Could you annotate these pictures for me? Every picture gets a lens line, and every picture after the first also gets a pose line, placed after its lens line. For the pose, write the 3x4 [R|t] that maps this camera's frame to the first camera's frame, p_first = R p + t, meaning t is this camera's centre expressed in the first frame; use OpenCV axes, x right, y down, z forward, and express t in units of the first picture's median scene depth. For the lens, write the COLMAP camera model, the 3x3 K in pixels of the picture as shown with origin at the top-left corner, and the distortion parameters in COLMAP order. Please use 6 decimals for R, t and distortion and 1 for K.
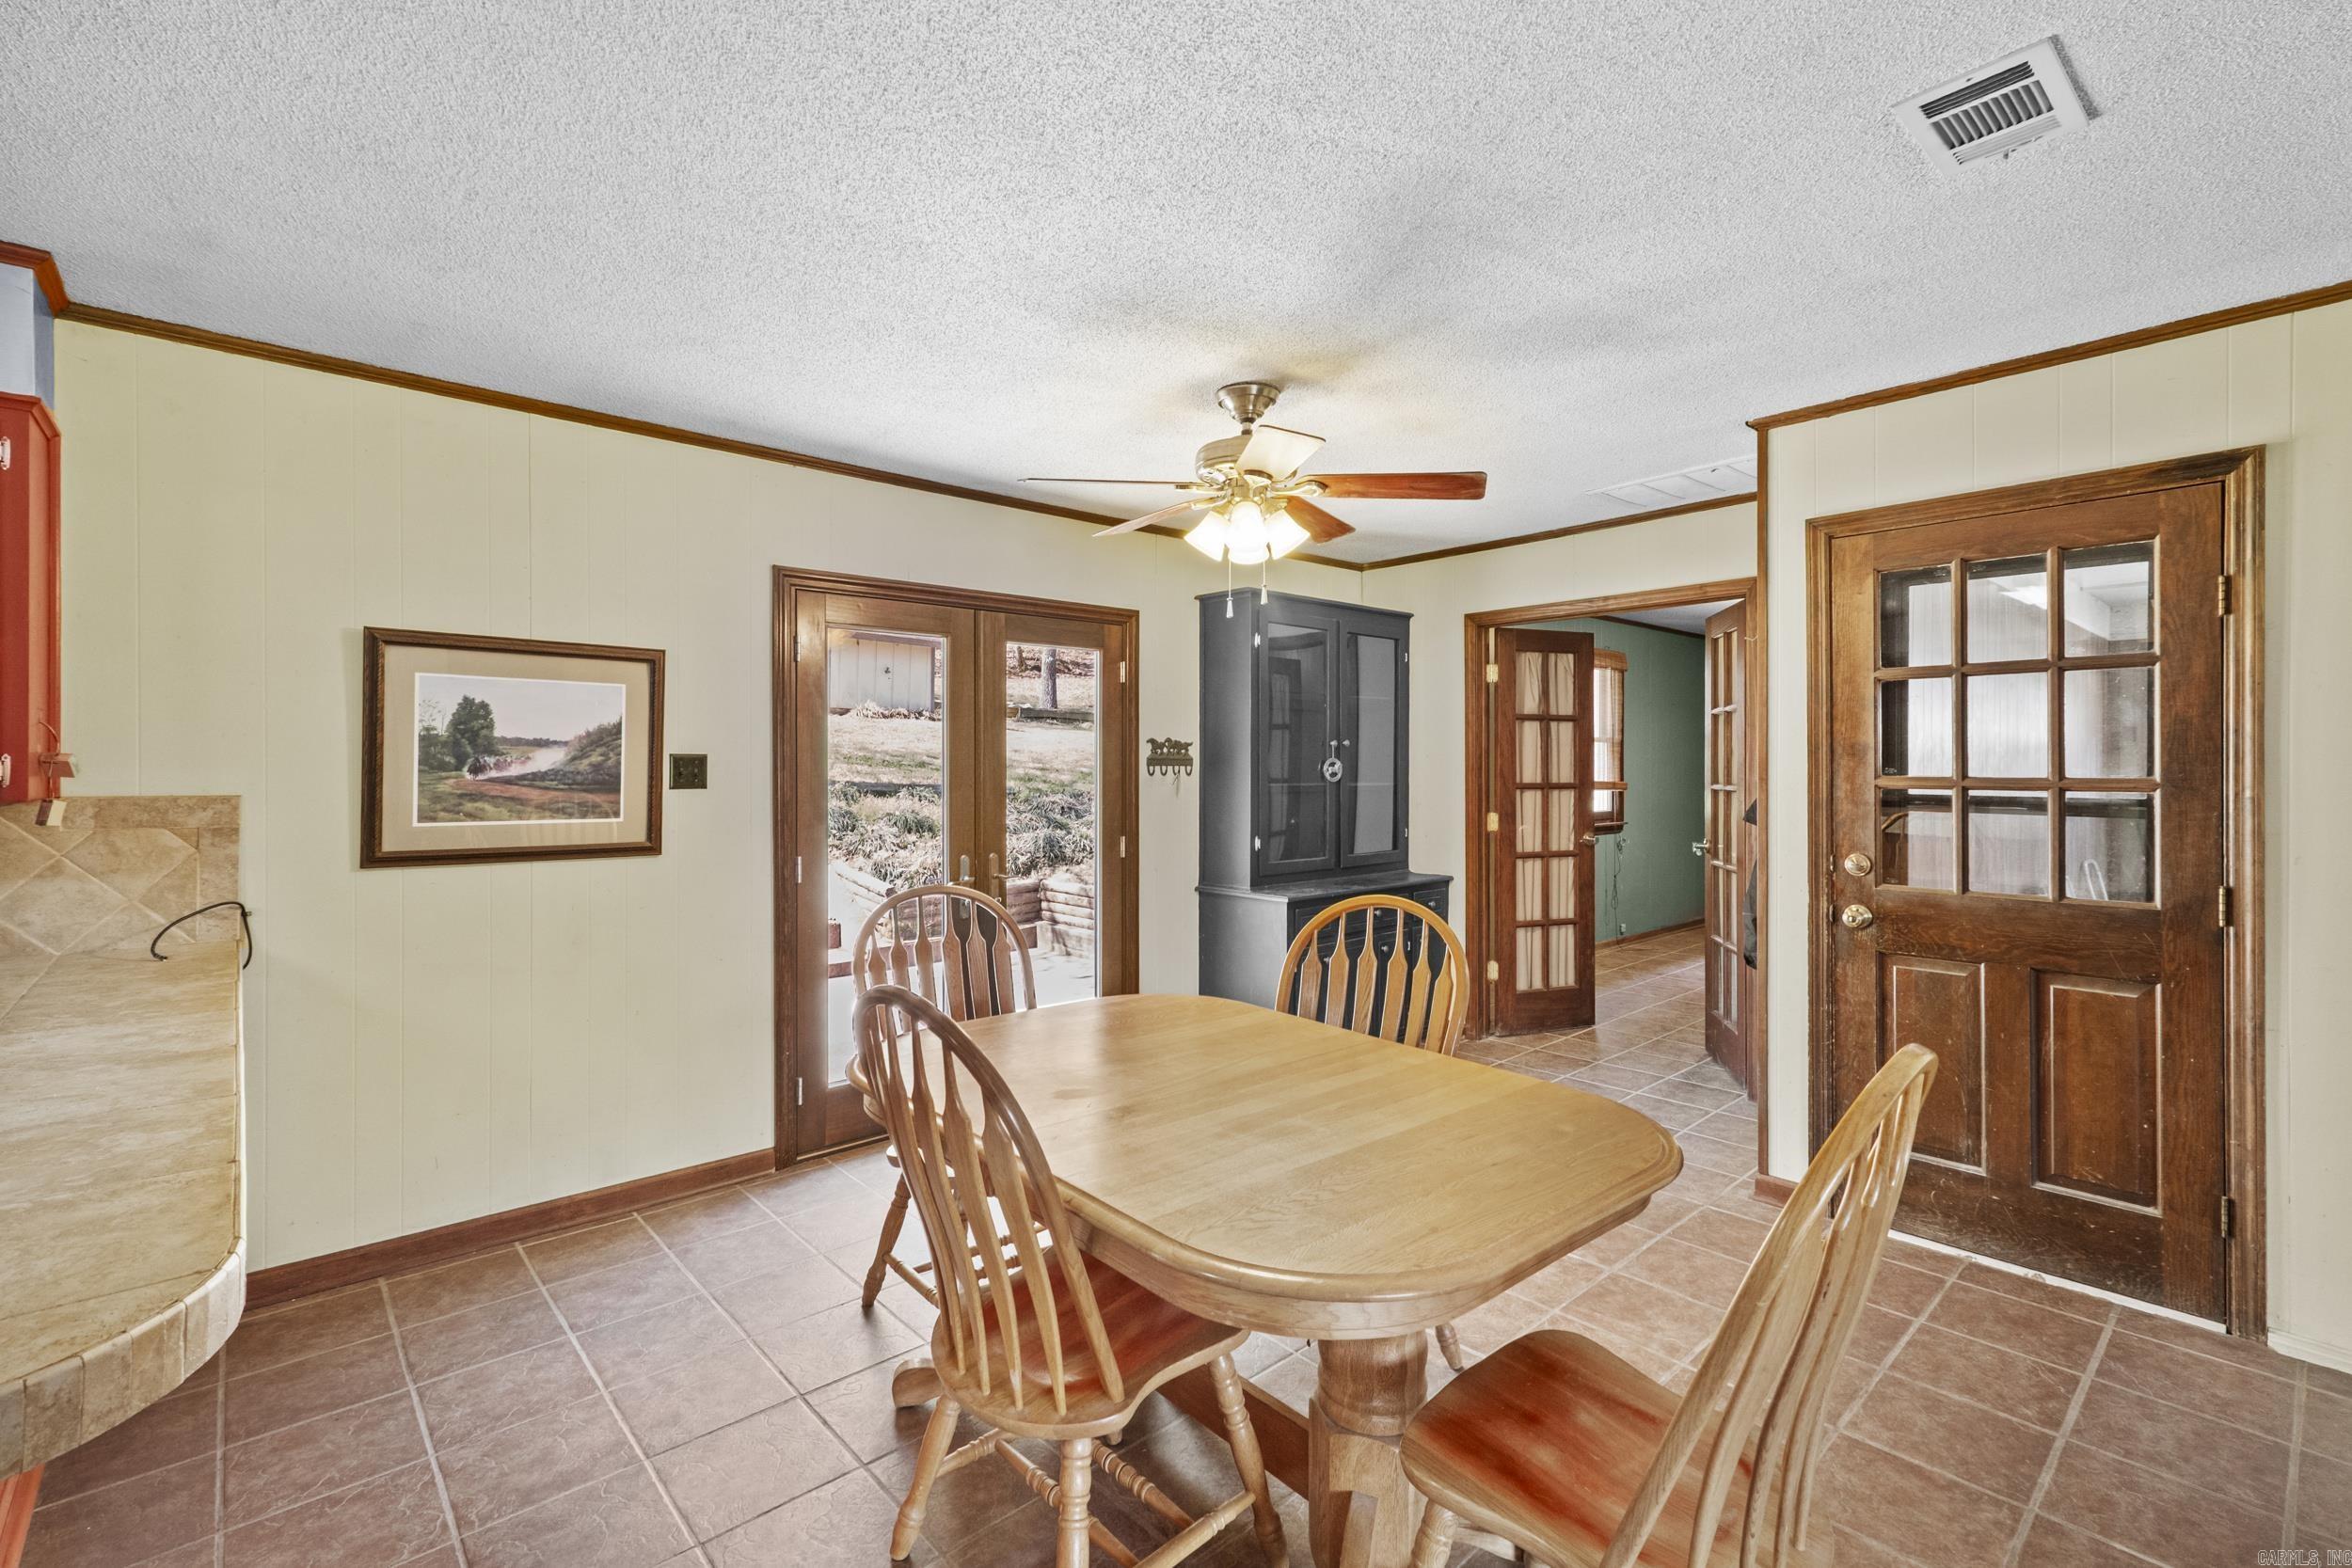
lens RADIAL K [[1029.0, 0, 1176.4], [0, 1029.0, 767.9], [0, 0, 1]] dist [0.002520, 0.000284]
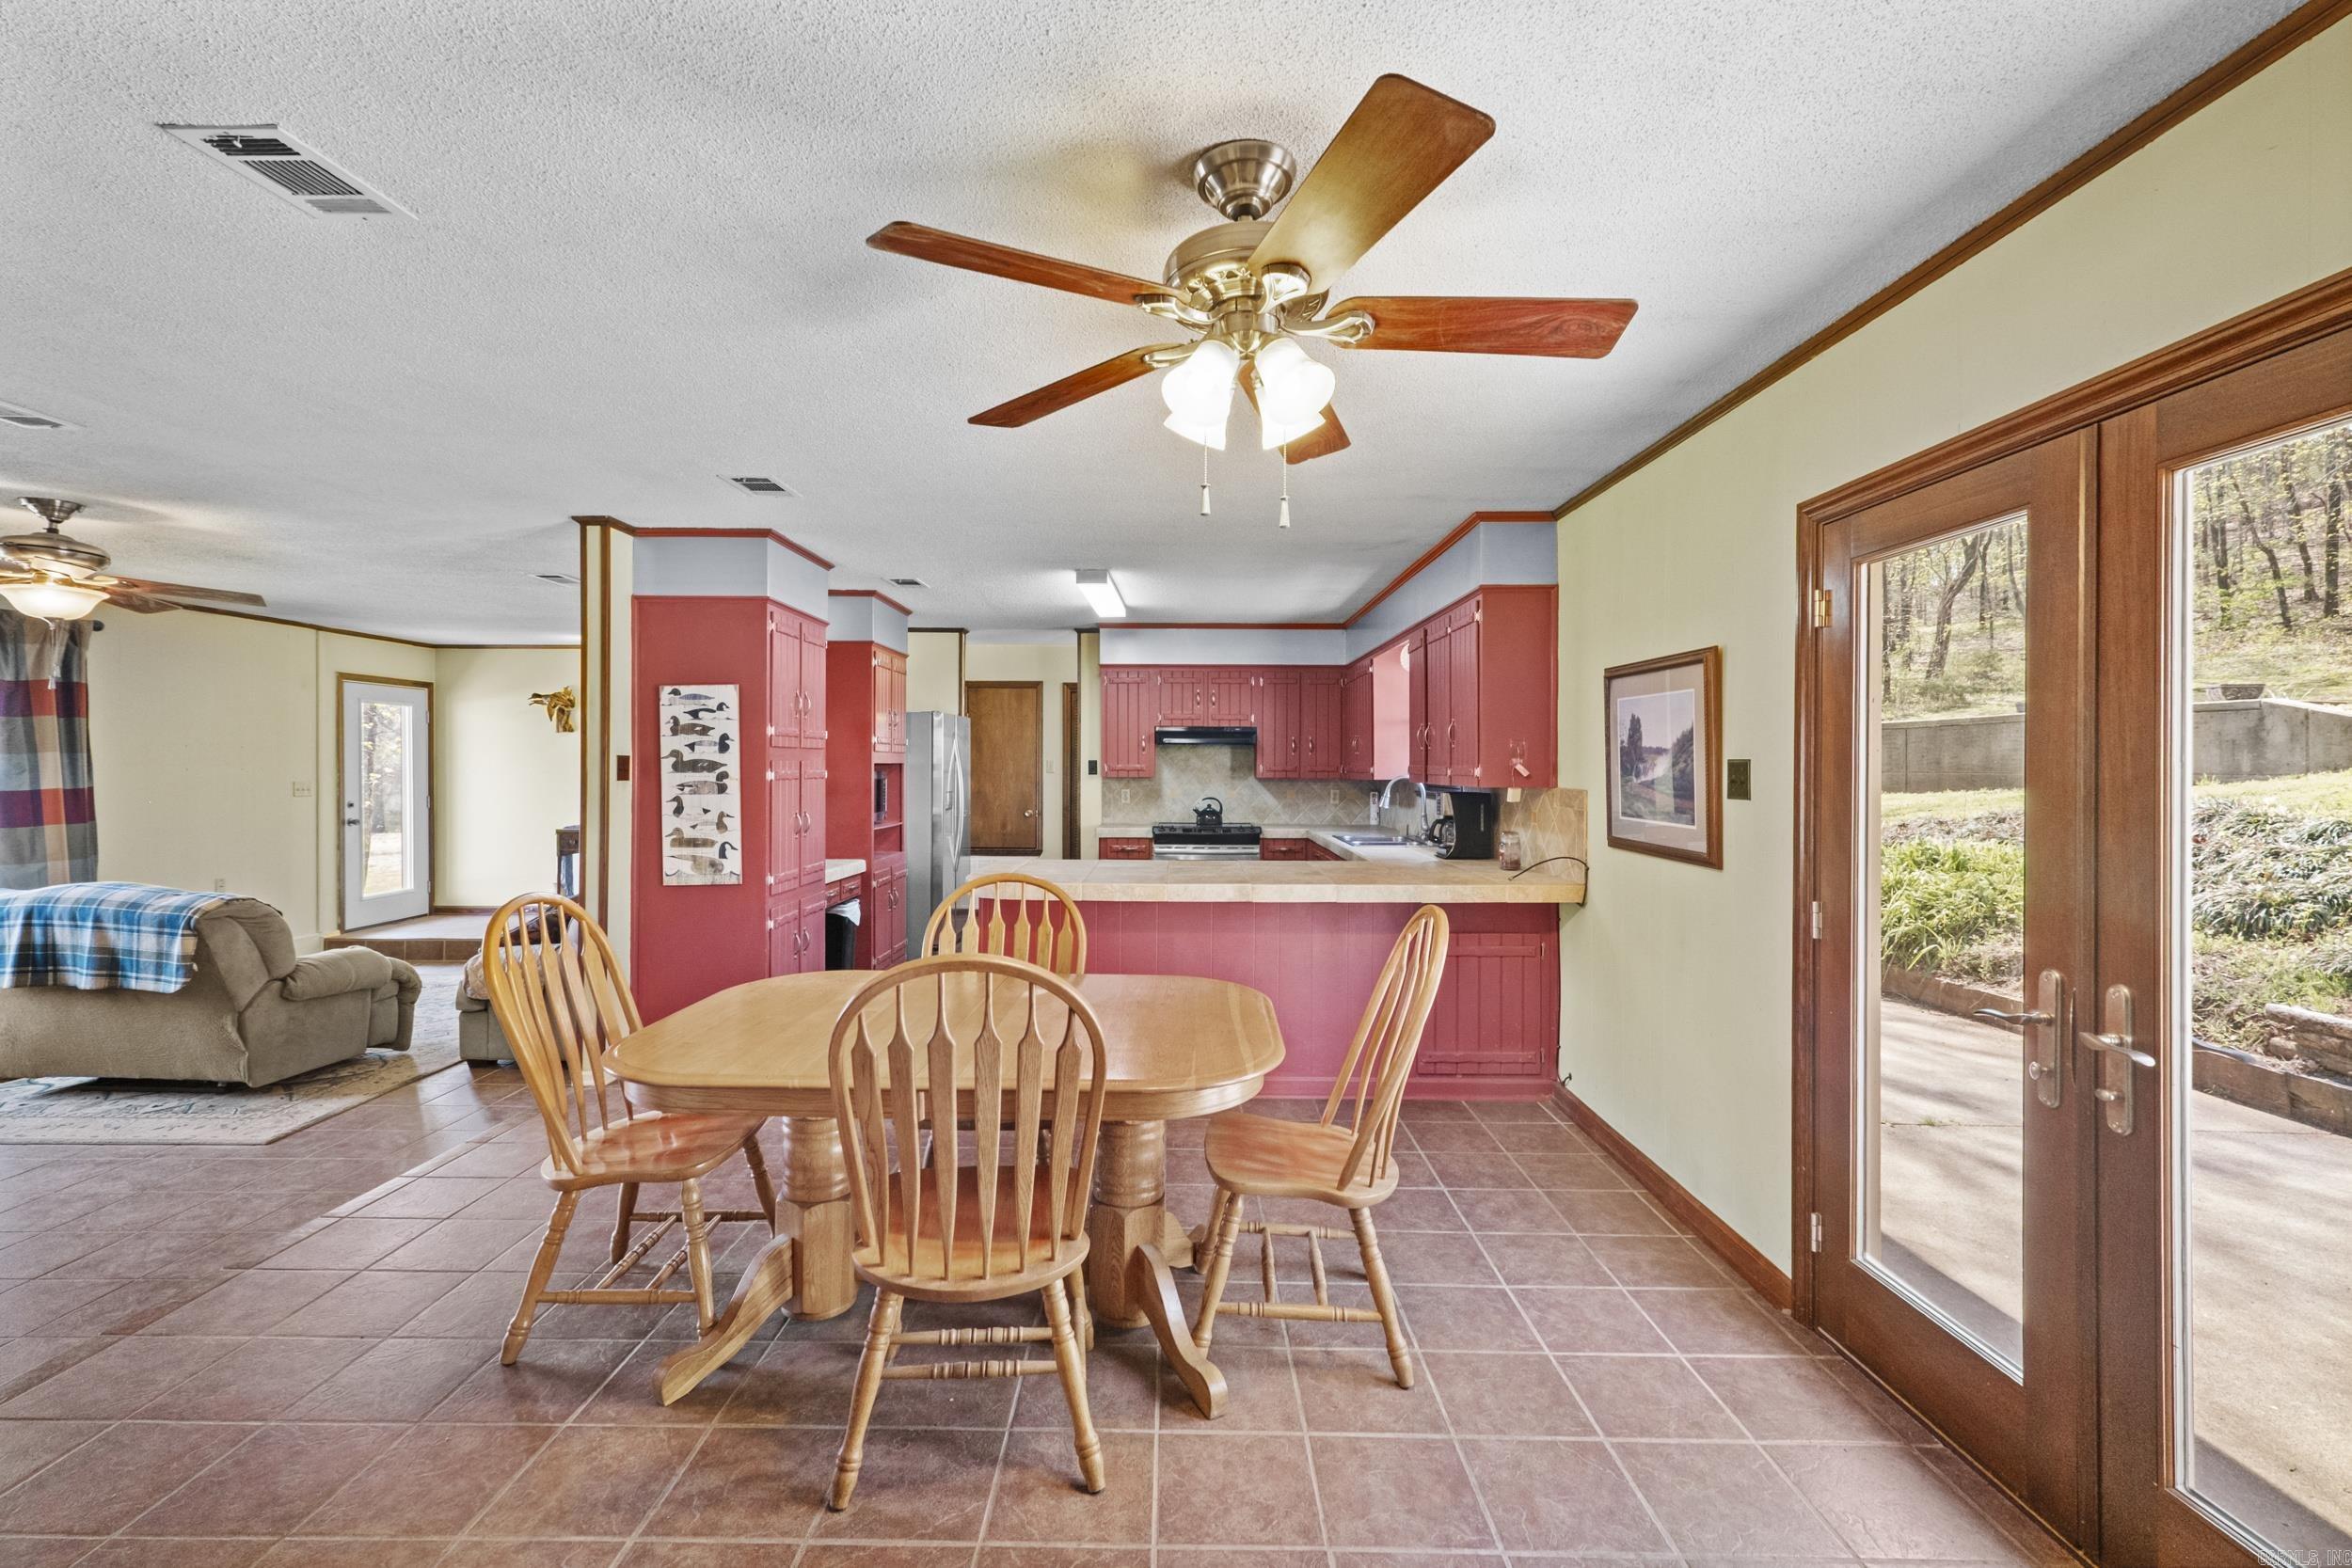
lens RADIAL K [[1029.0, 0, 1173.5], [0, 1029.0, 770.2], [0, 0, 1]] dist [0.002520, 0.000284]
pose [[-0.663846, 0.000842, -0.747869, 0.504177], [-0.001173, 0.999997, 0.002167, -0.005670], [0.747869, 0.002316, -0.663843, 1.241001]]
